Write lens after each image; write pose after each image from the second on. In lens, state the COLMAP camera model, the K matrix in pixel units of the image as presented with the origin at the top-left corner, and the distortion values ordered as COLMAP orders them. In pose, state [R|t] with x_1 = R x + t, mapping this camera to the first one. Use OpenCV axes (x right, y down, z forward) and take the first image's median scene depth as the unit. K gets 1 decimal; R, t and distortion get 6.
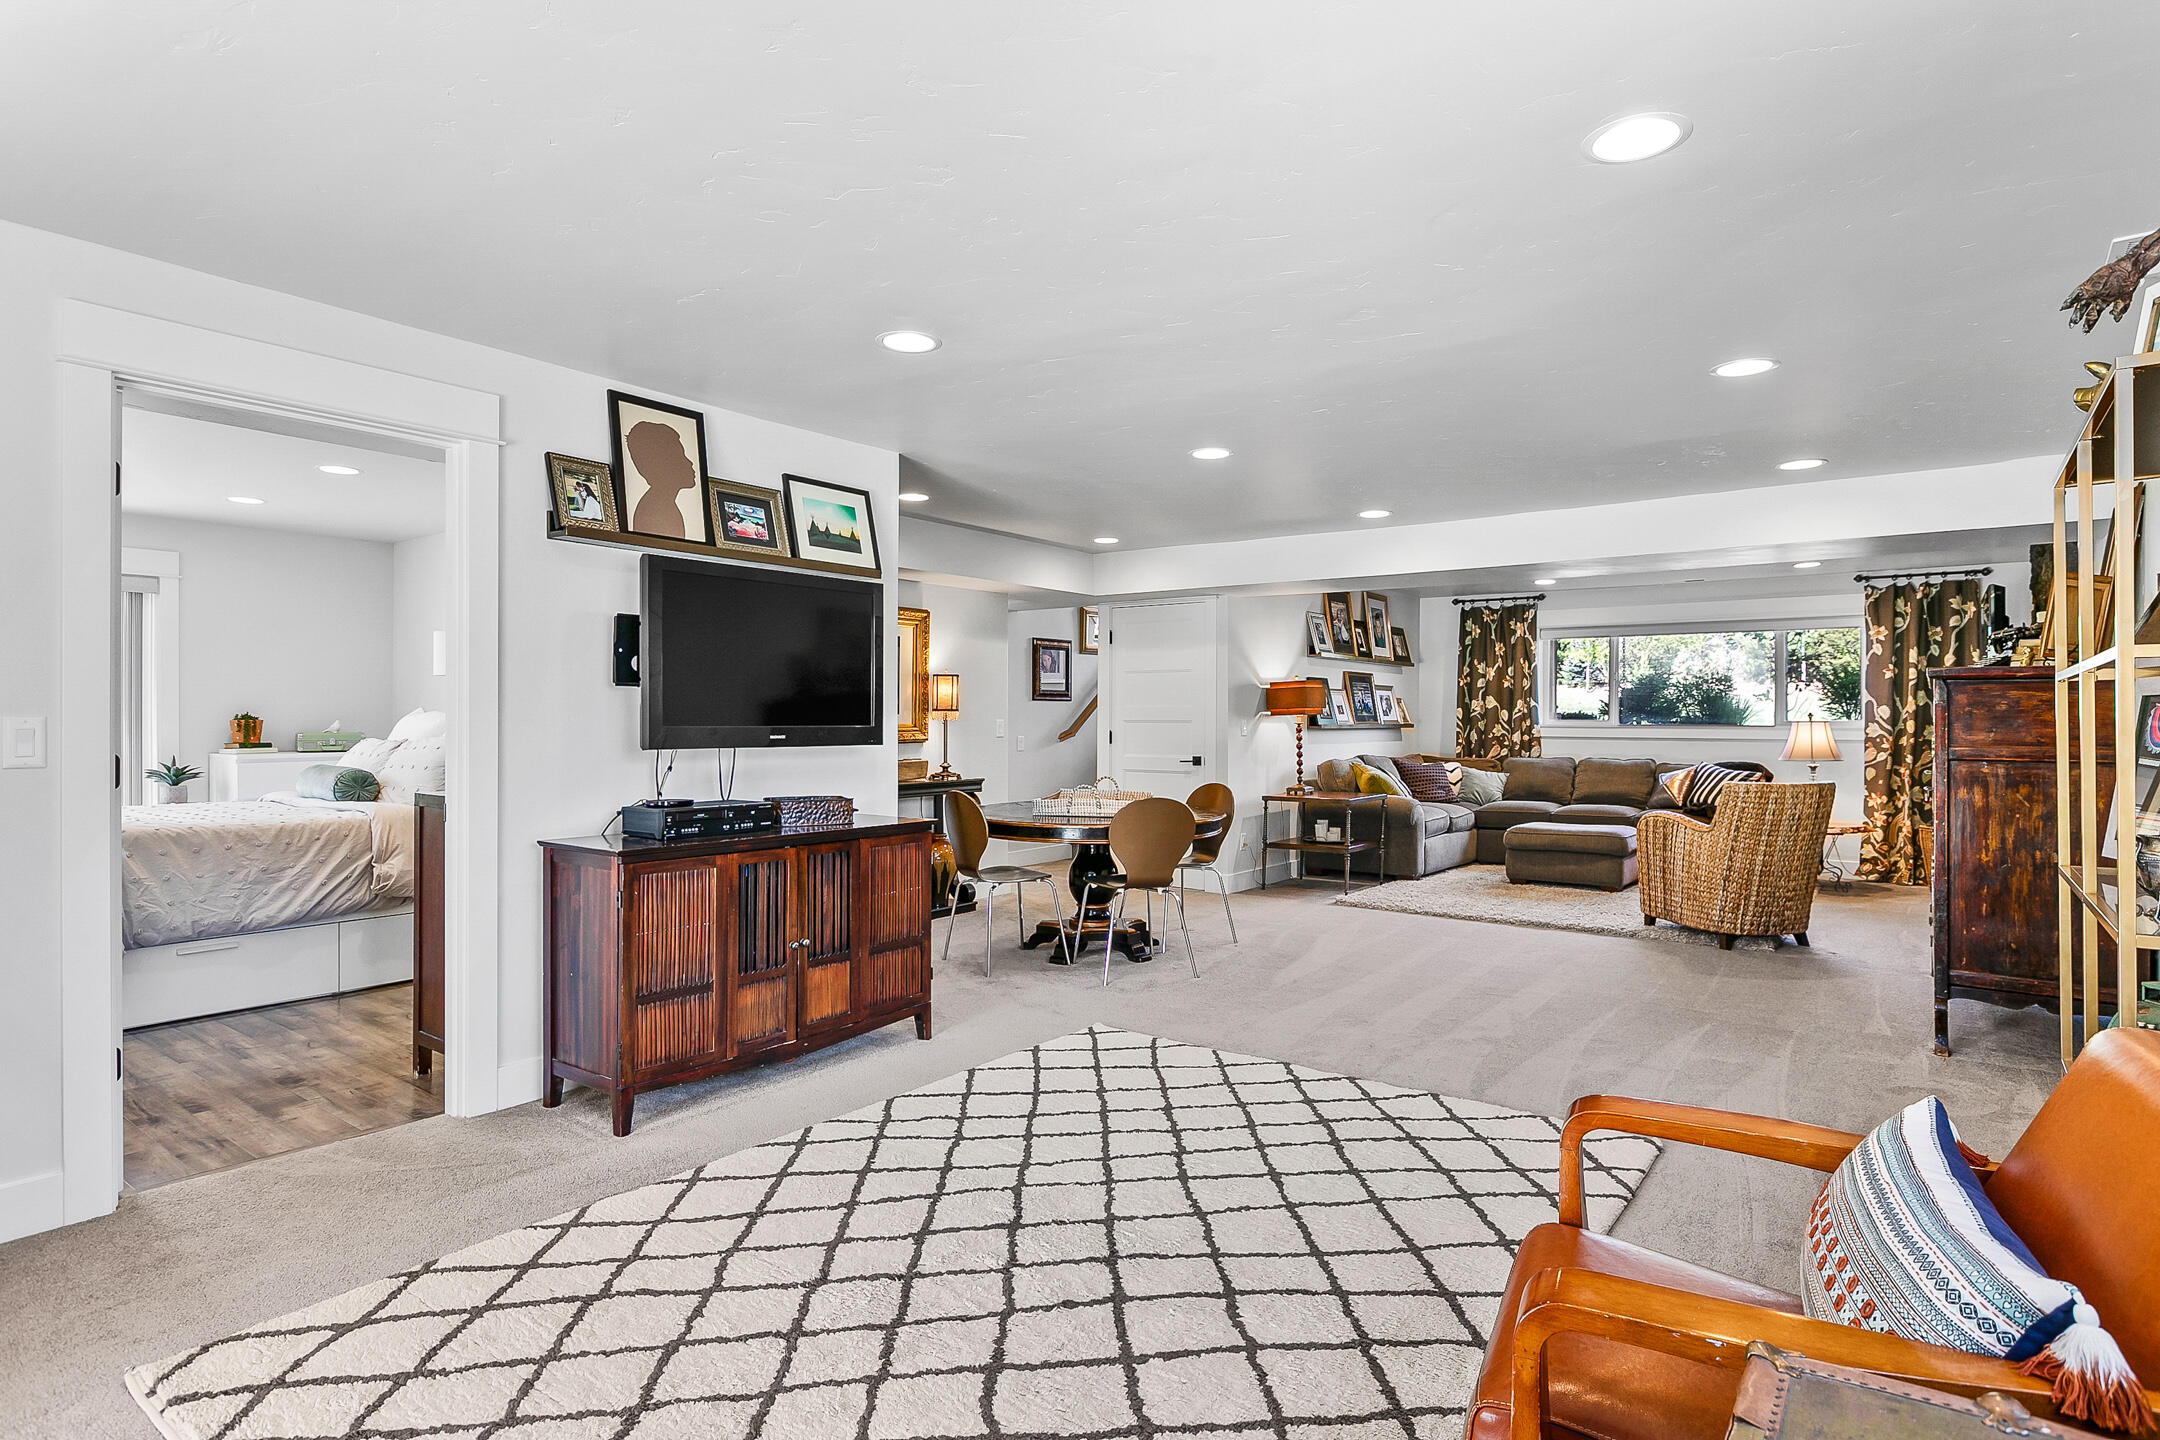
lens RADIAL K [[1170.9, 0, 1080.0], [0, 1170.9, 720.0], [0, 0, 1]] dist [-0.004012, -0.000819]
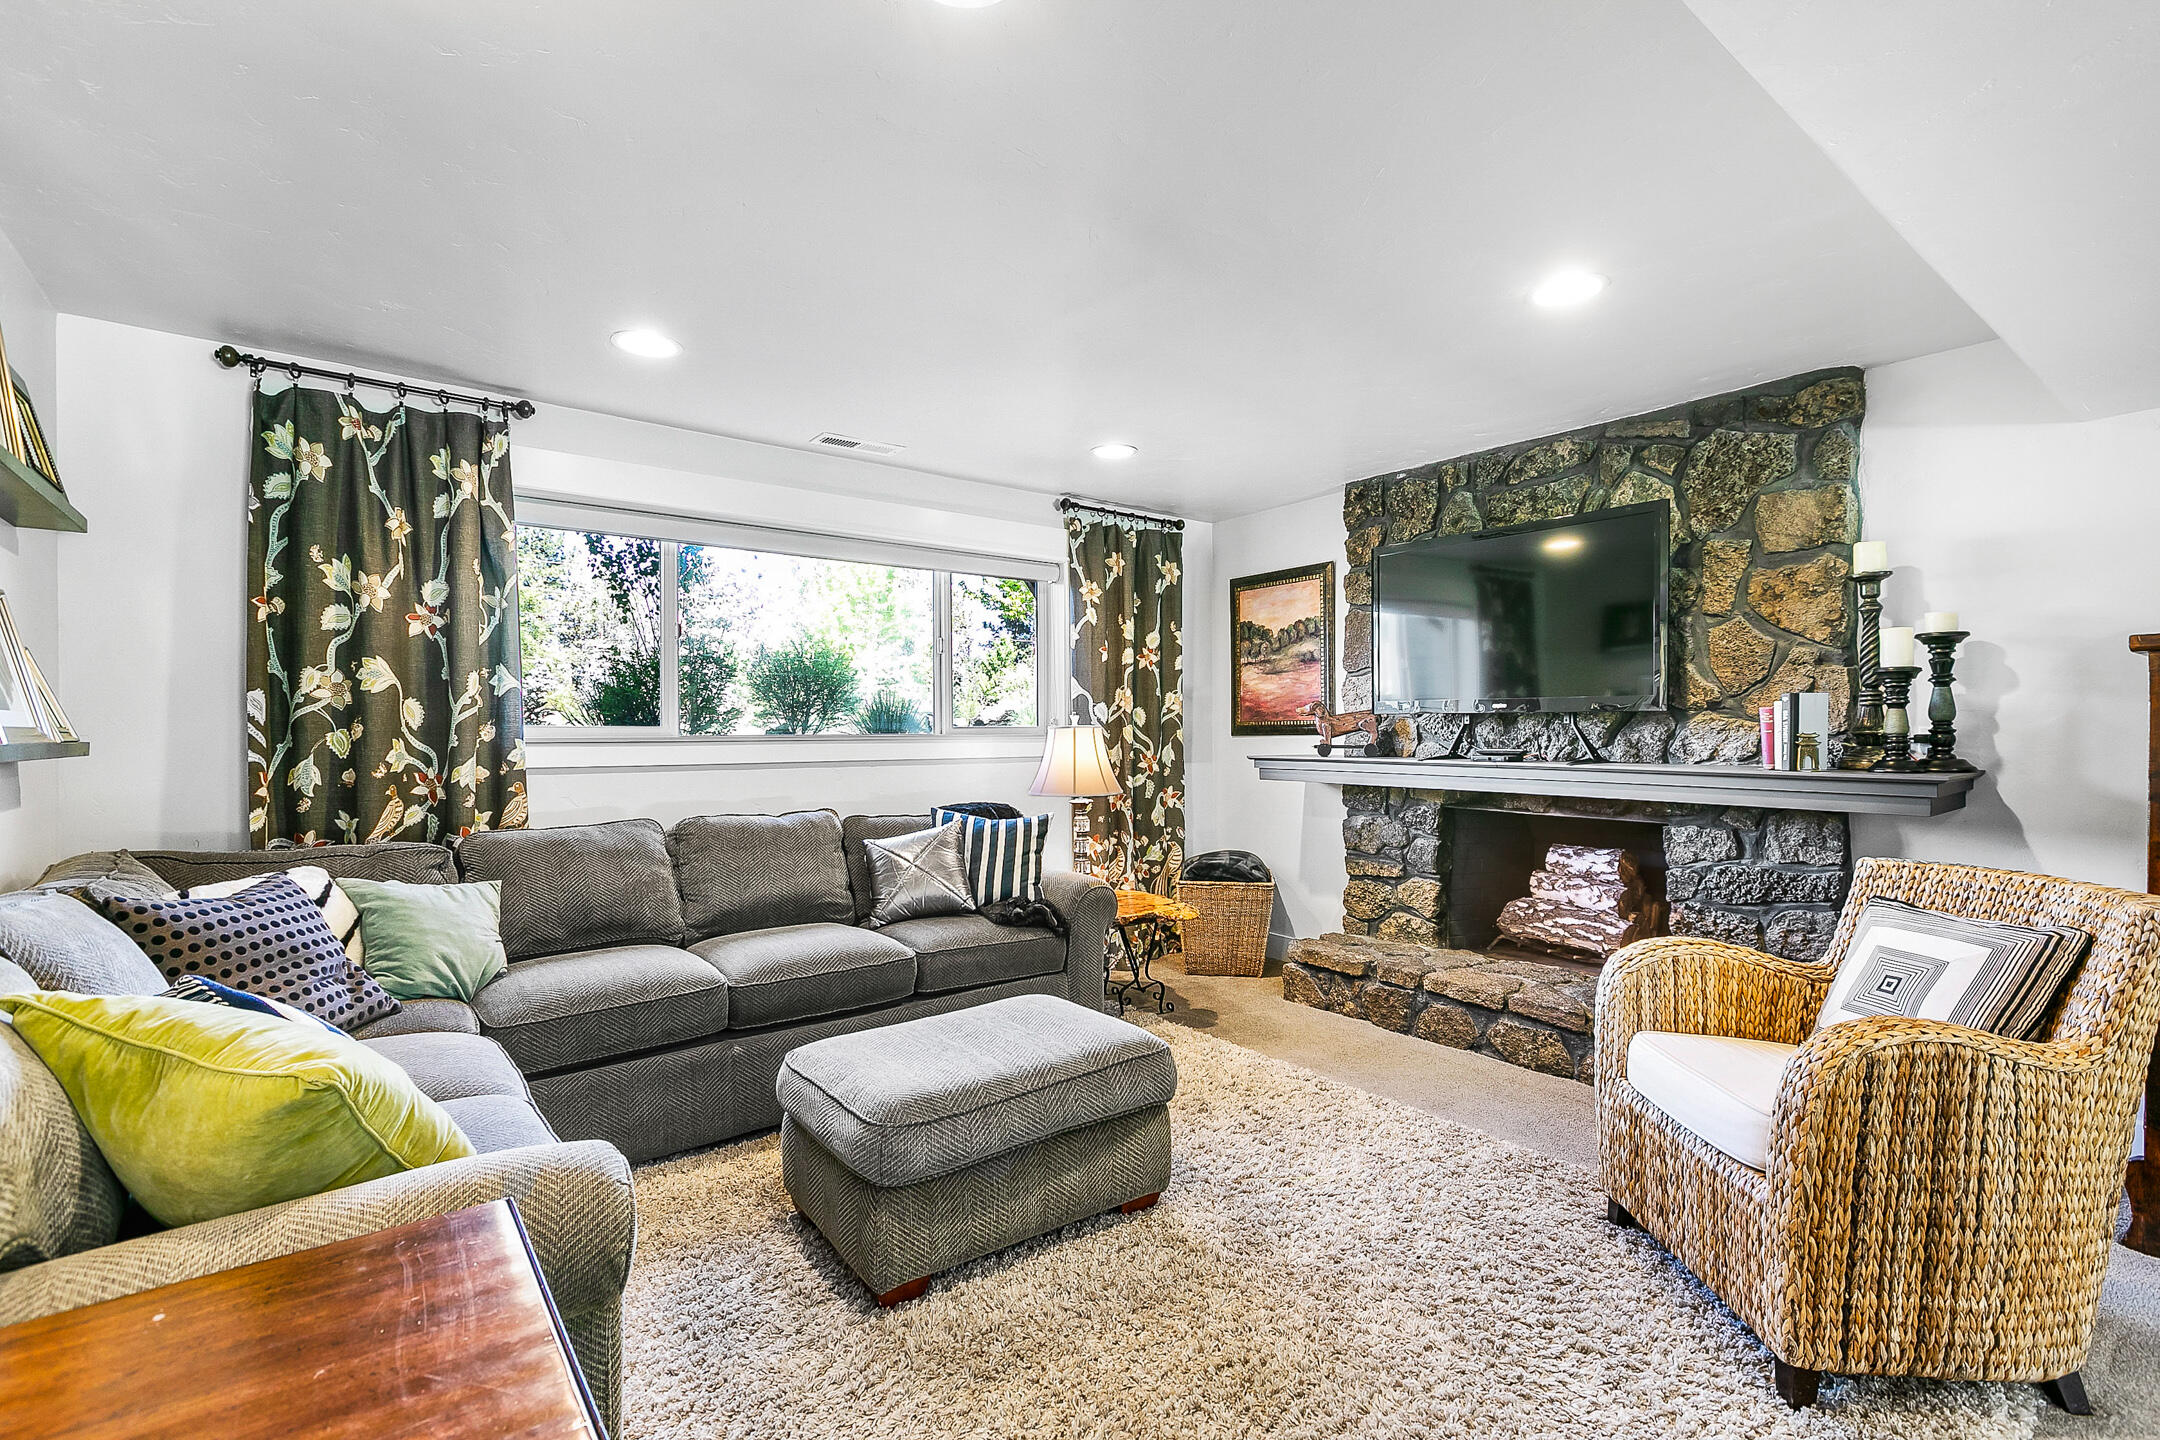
lens RADIAL K [[980.8, 0, 1091.1], [0, 980.8, 724.0], [0, 0, 1]] dist [0.015351, 0.000107]
pose [[0.271568, 0.001816, 0.962417, 0.127977], [0.007811, 0.999961, -0.004090, 0.001958], [-0.962387, 0.008628, 0.271543, 0.718987]]
